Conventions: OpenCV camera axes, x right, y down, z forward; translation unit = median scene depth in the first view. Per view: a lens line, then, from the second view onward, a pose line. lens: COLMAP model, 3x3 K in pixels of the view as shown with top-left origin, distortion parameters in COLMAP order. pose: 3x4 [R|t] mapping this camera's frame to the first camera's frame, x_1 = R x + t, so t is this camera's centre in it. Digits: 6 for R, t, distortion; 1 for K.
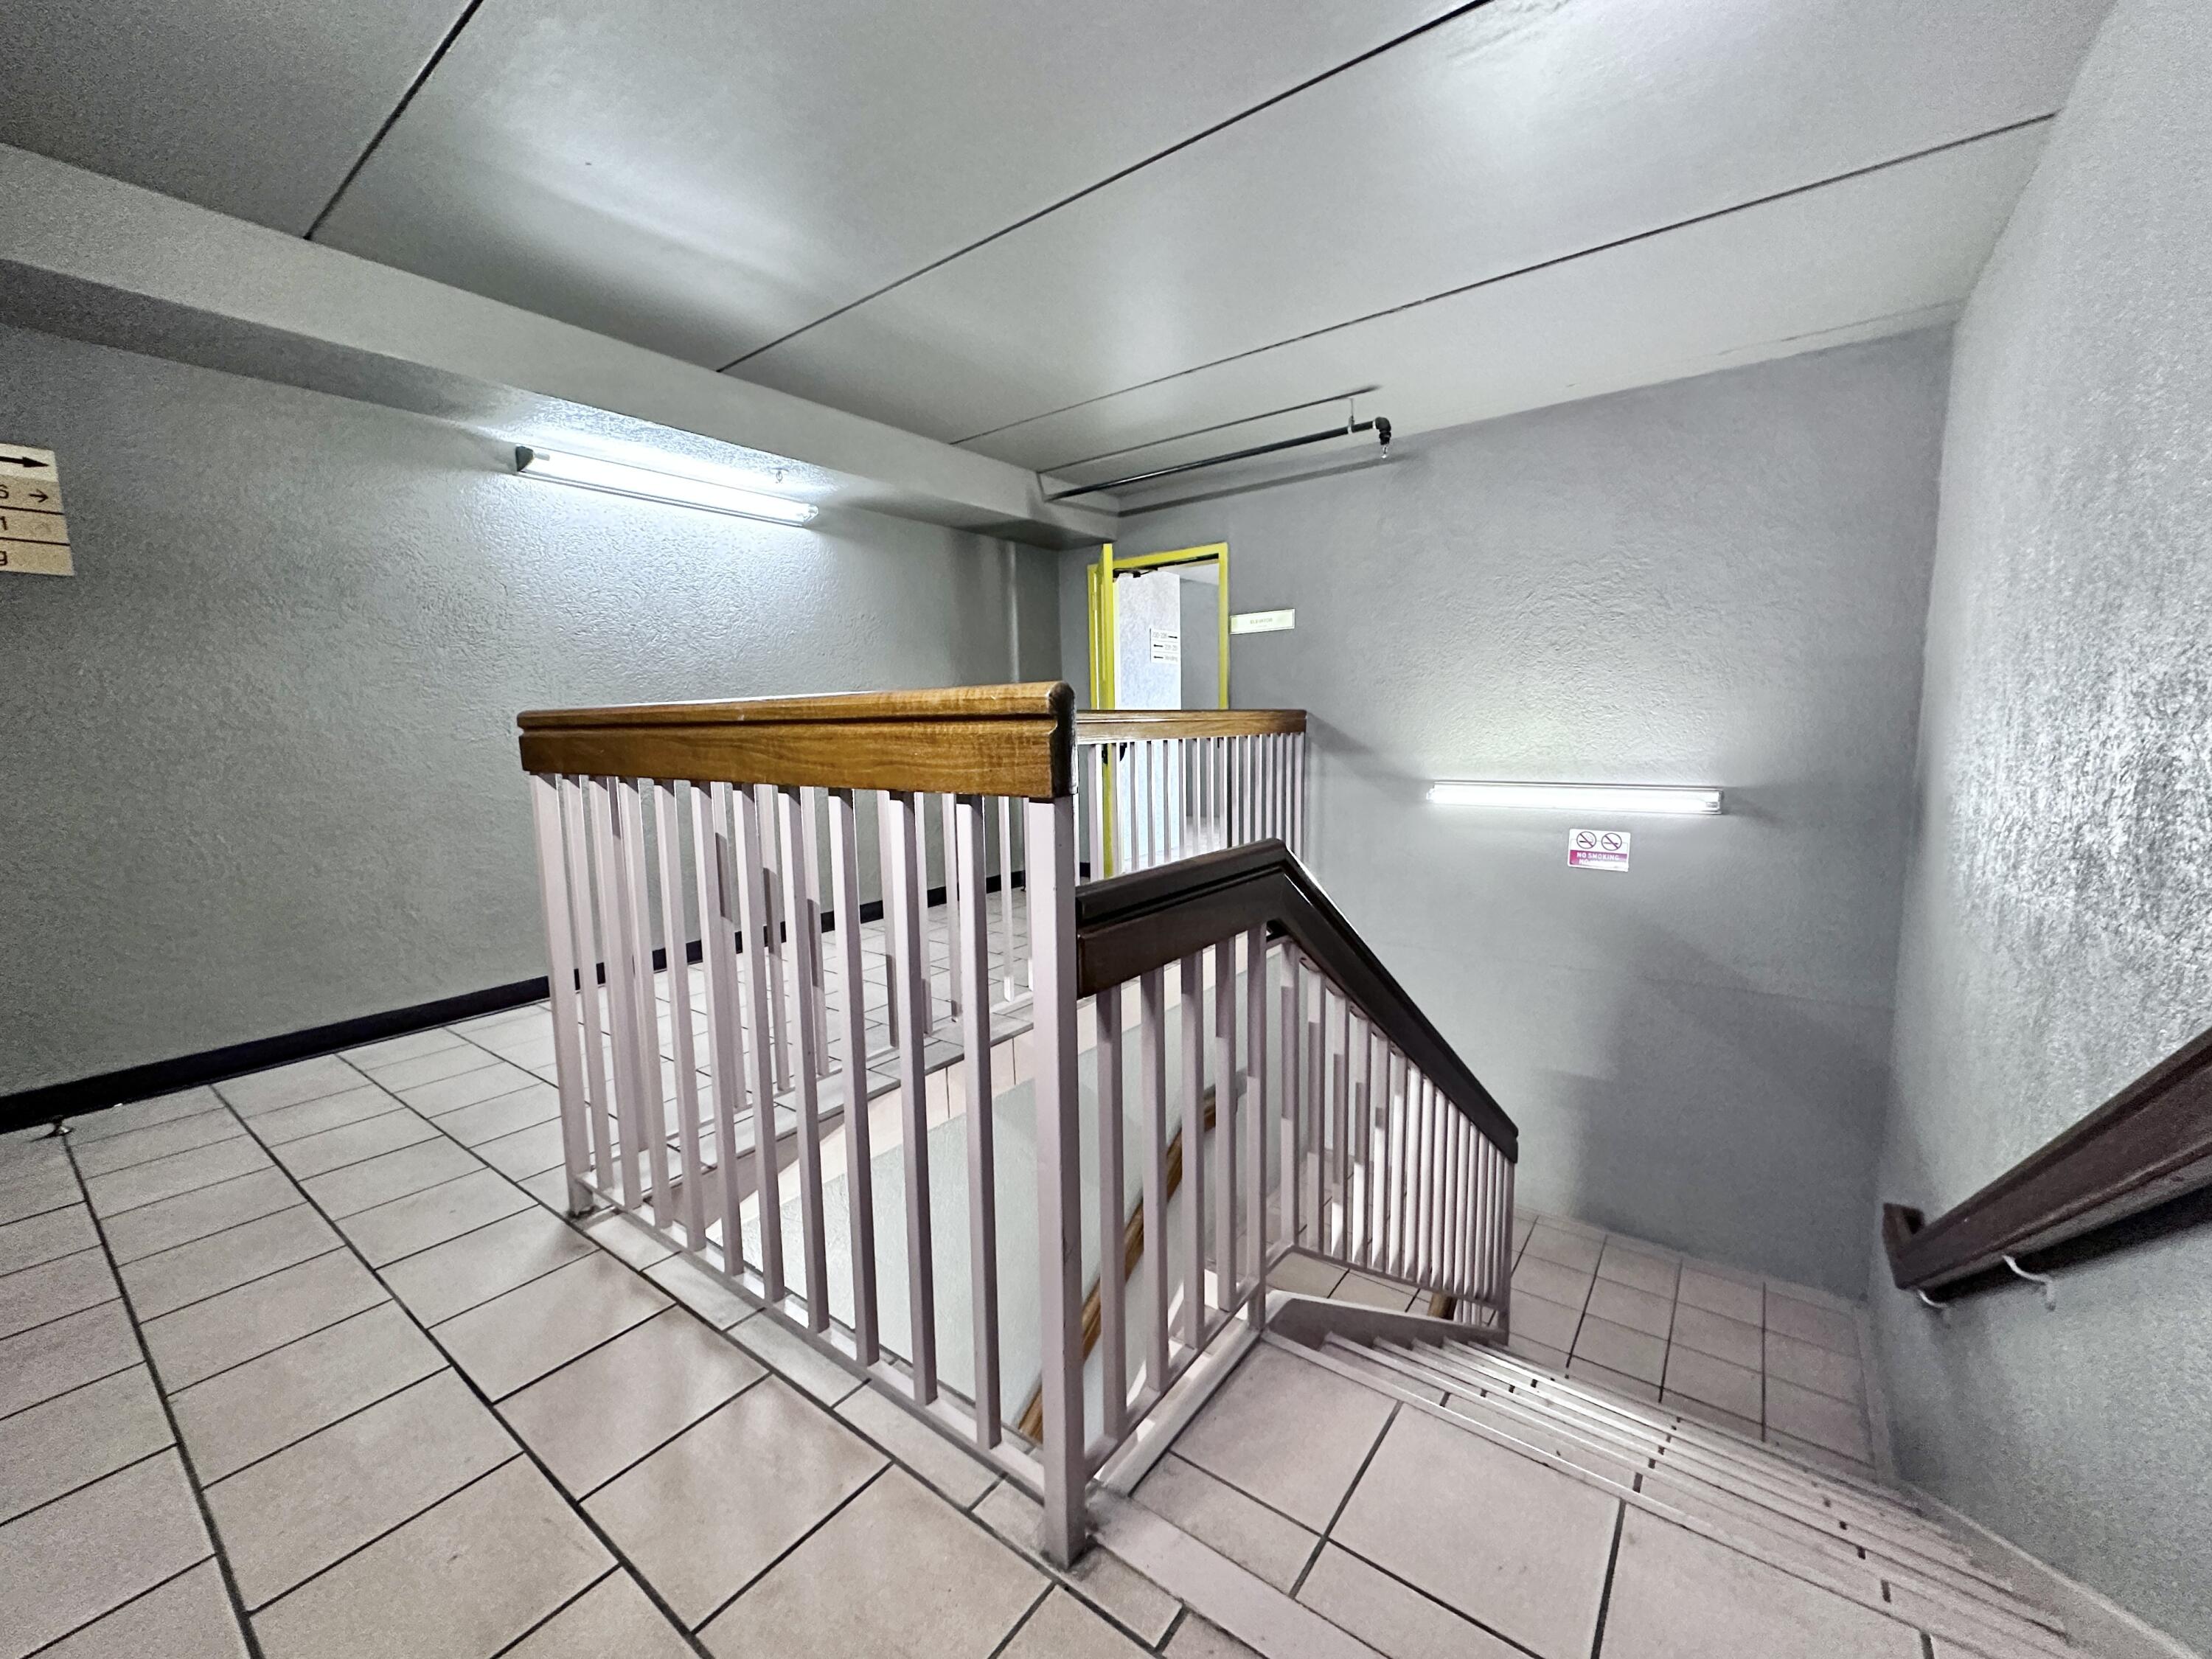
lens RADIAL K [[877.7, 0, 1107.2], [0, 877.7, 830.5], [0, 0, 1]] dist [-0.001240, -0.000046]
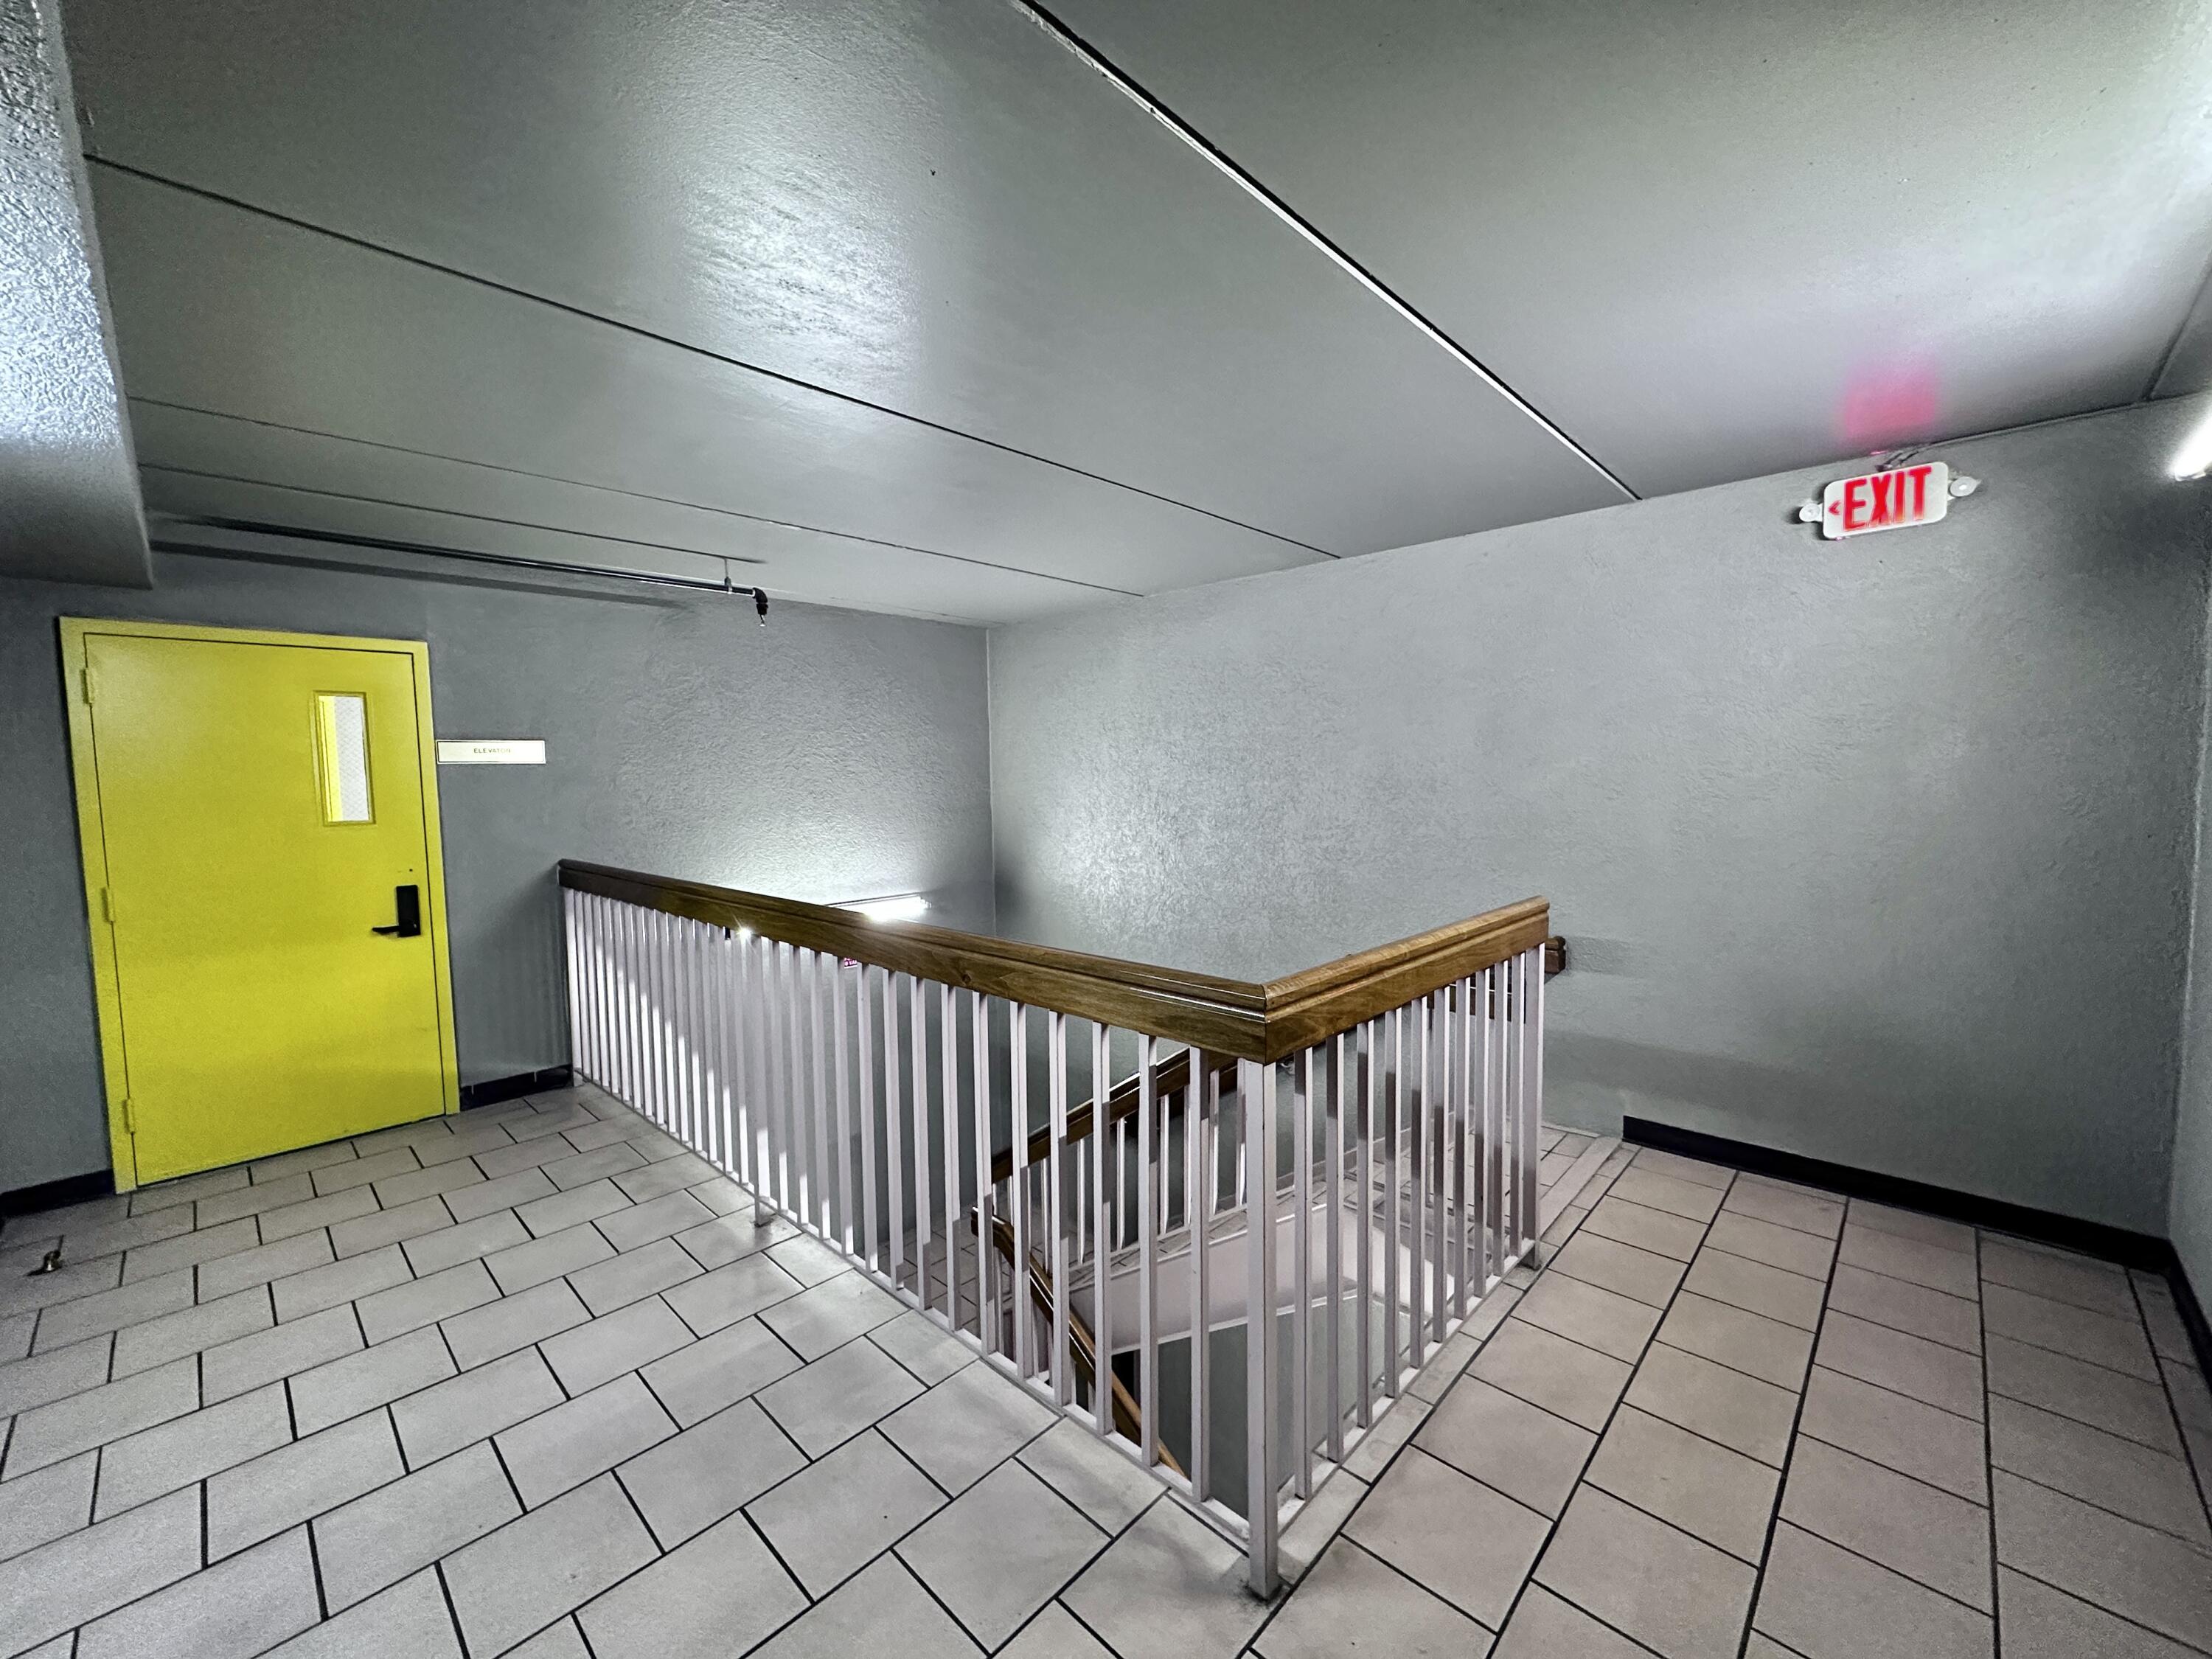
lens RADIAL K [[877.7, 0, 1107.2], [0, 877.7, 830.5], [0, 0, 1]] dist [-0.001240, -0.000046]
pose [[0.121897, -0.051038, 0.991230, -0.749713], [0.138897, 0.989727, 0.033880, -0.166022], [-0.982776, 0.133549, 0.127734, 0.513707]]
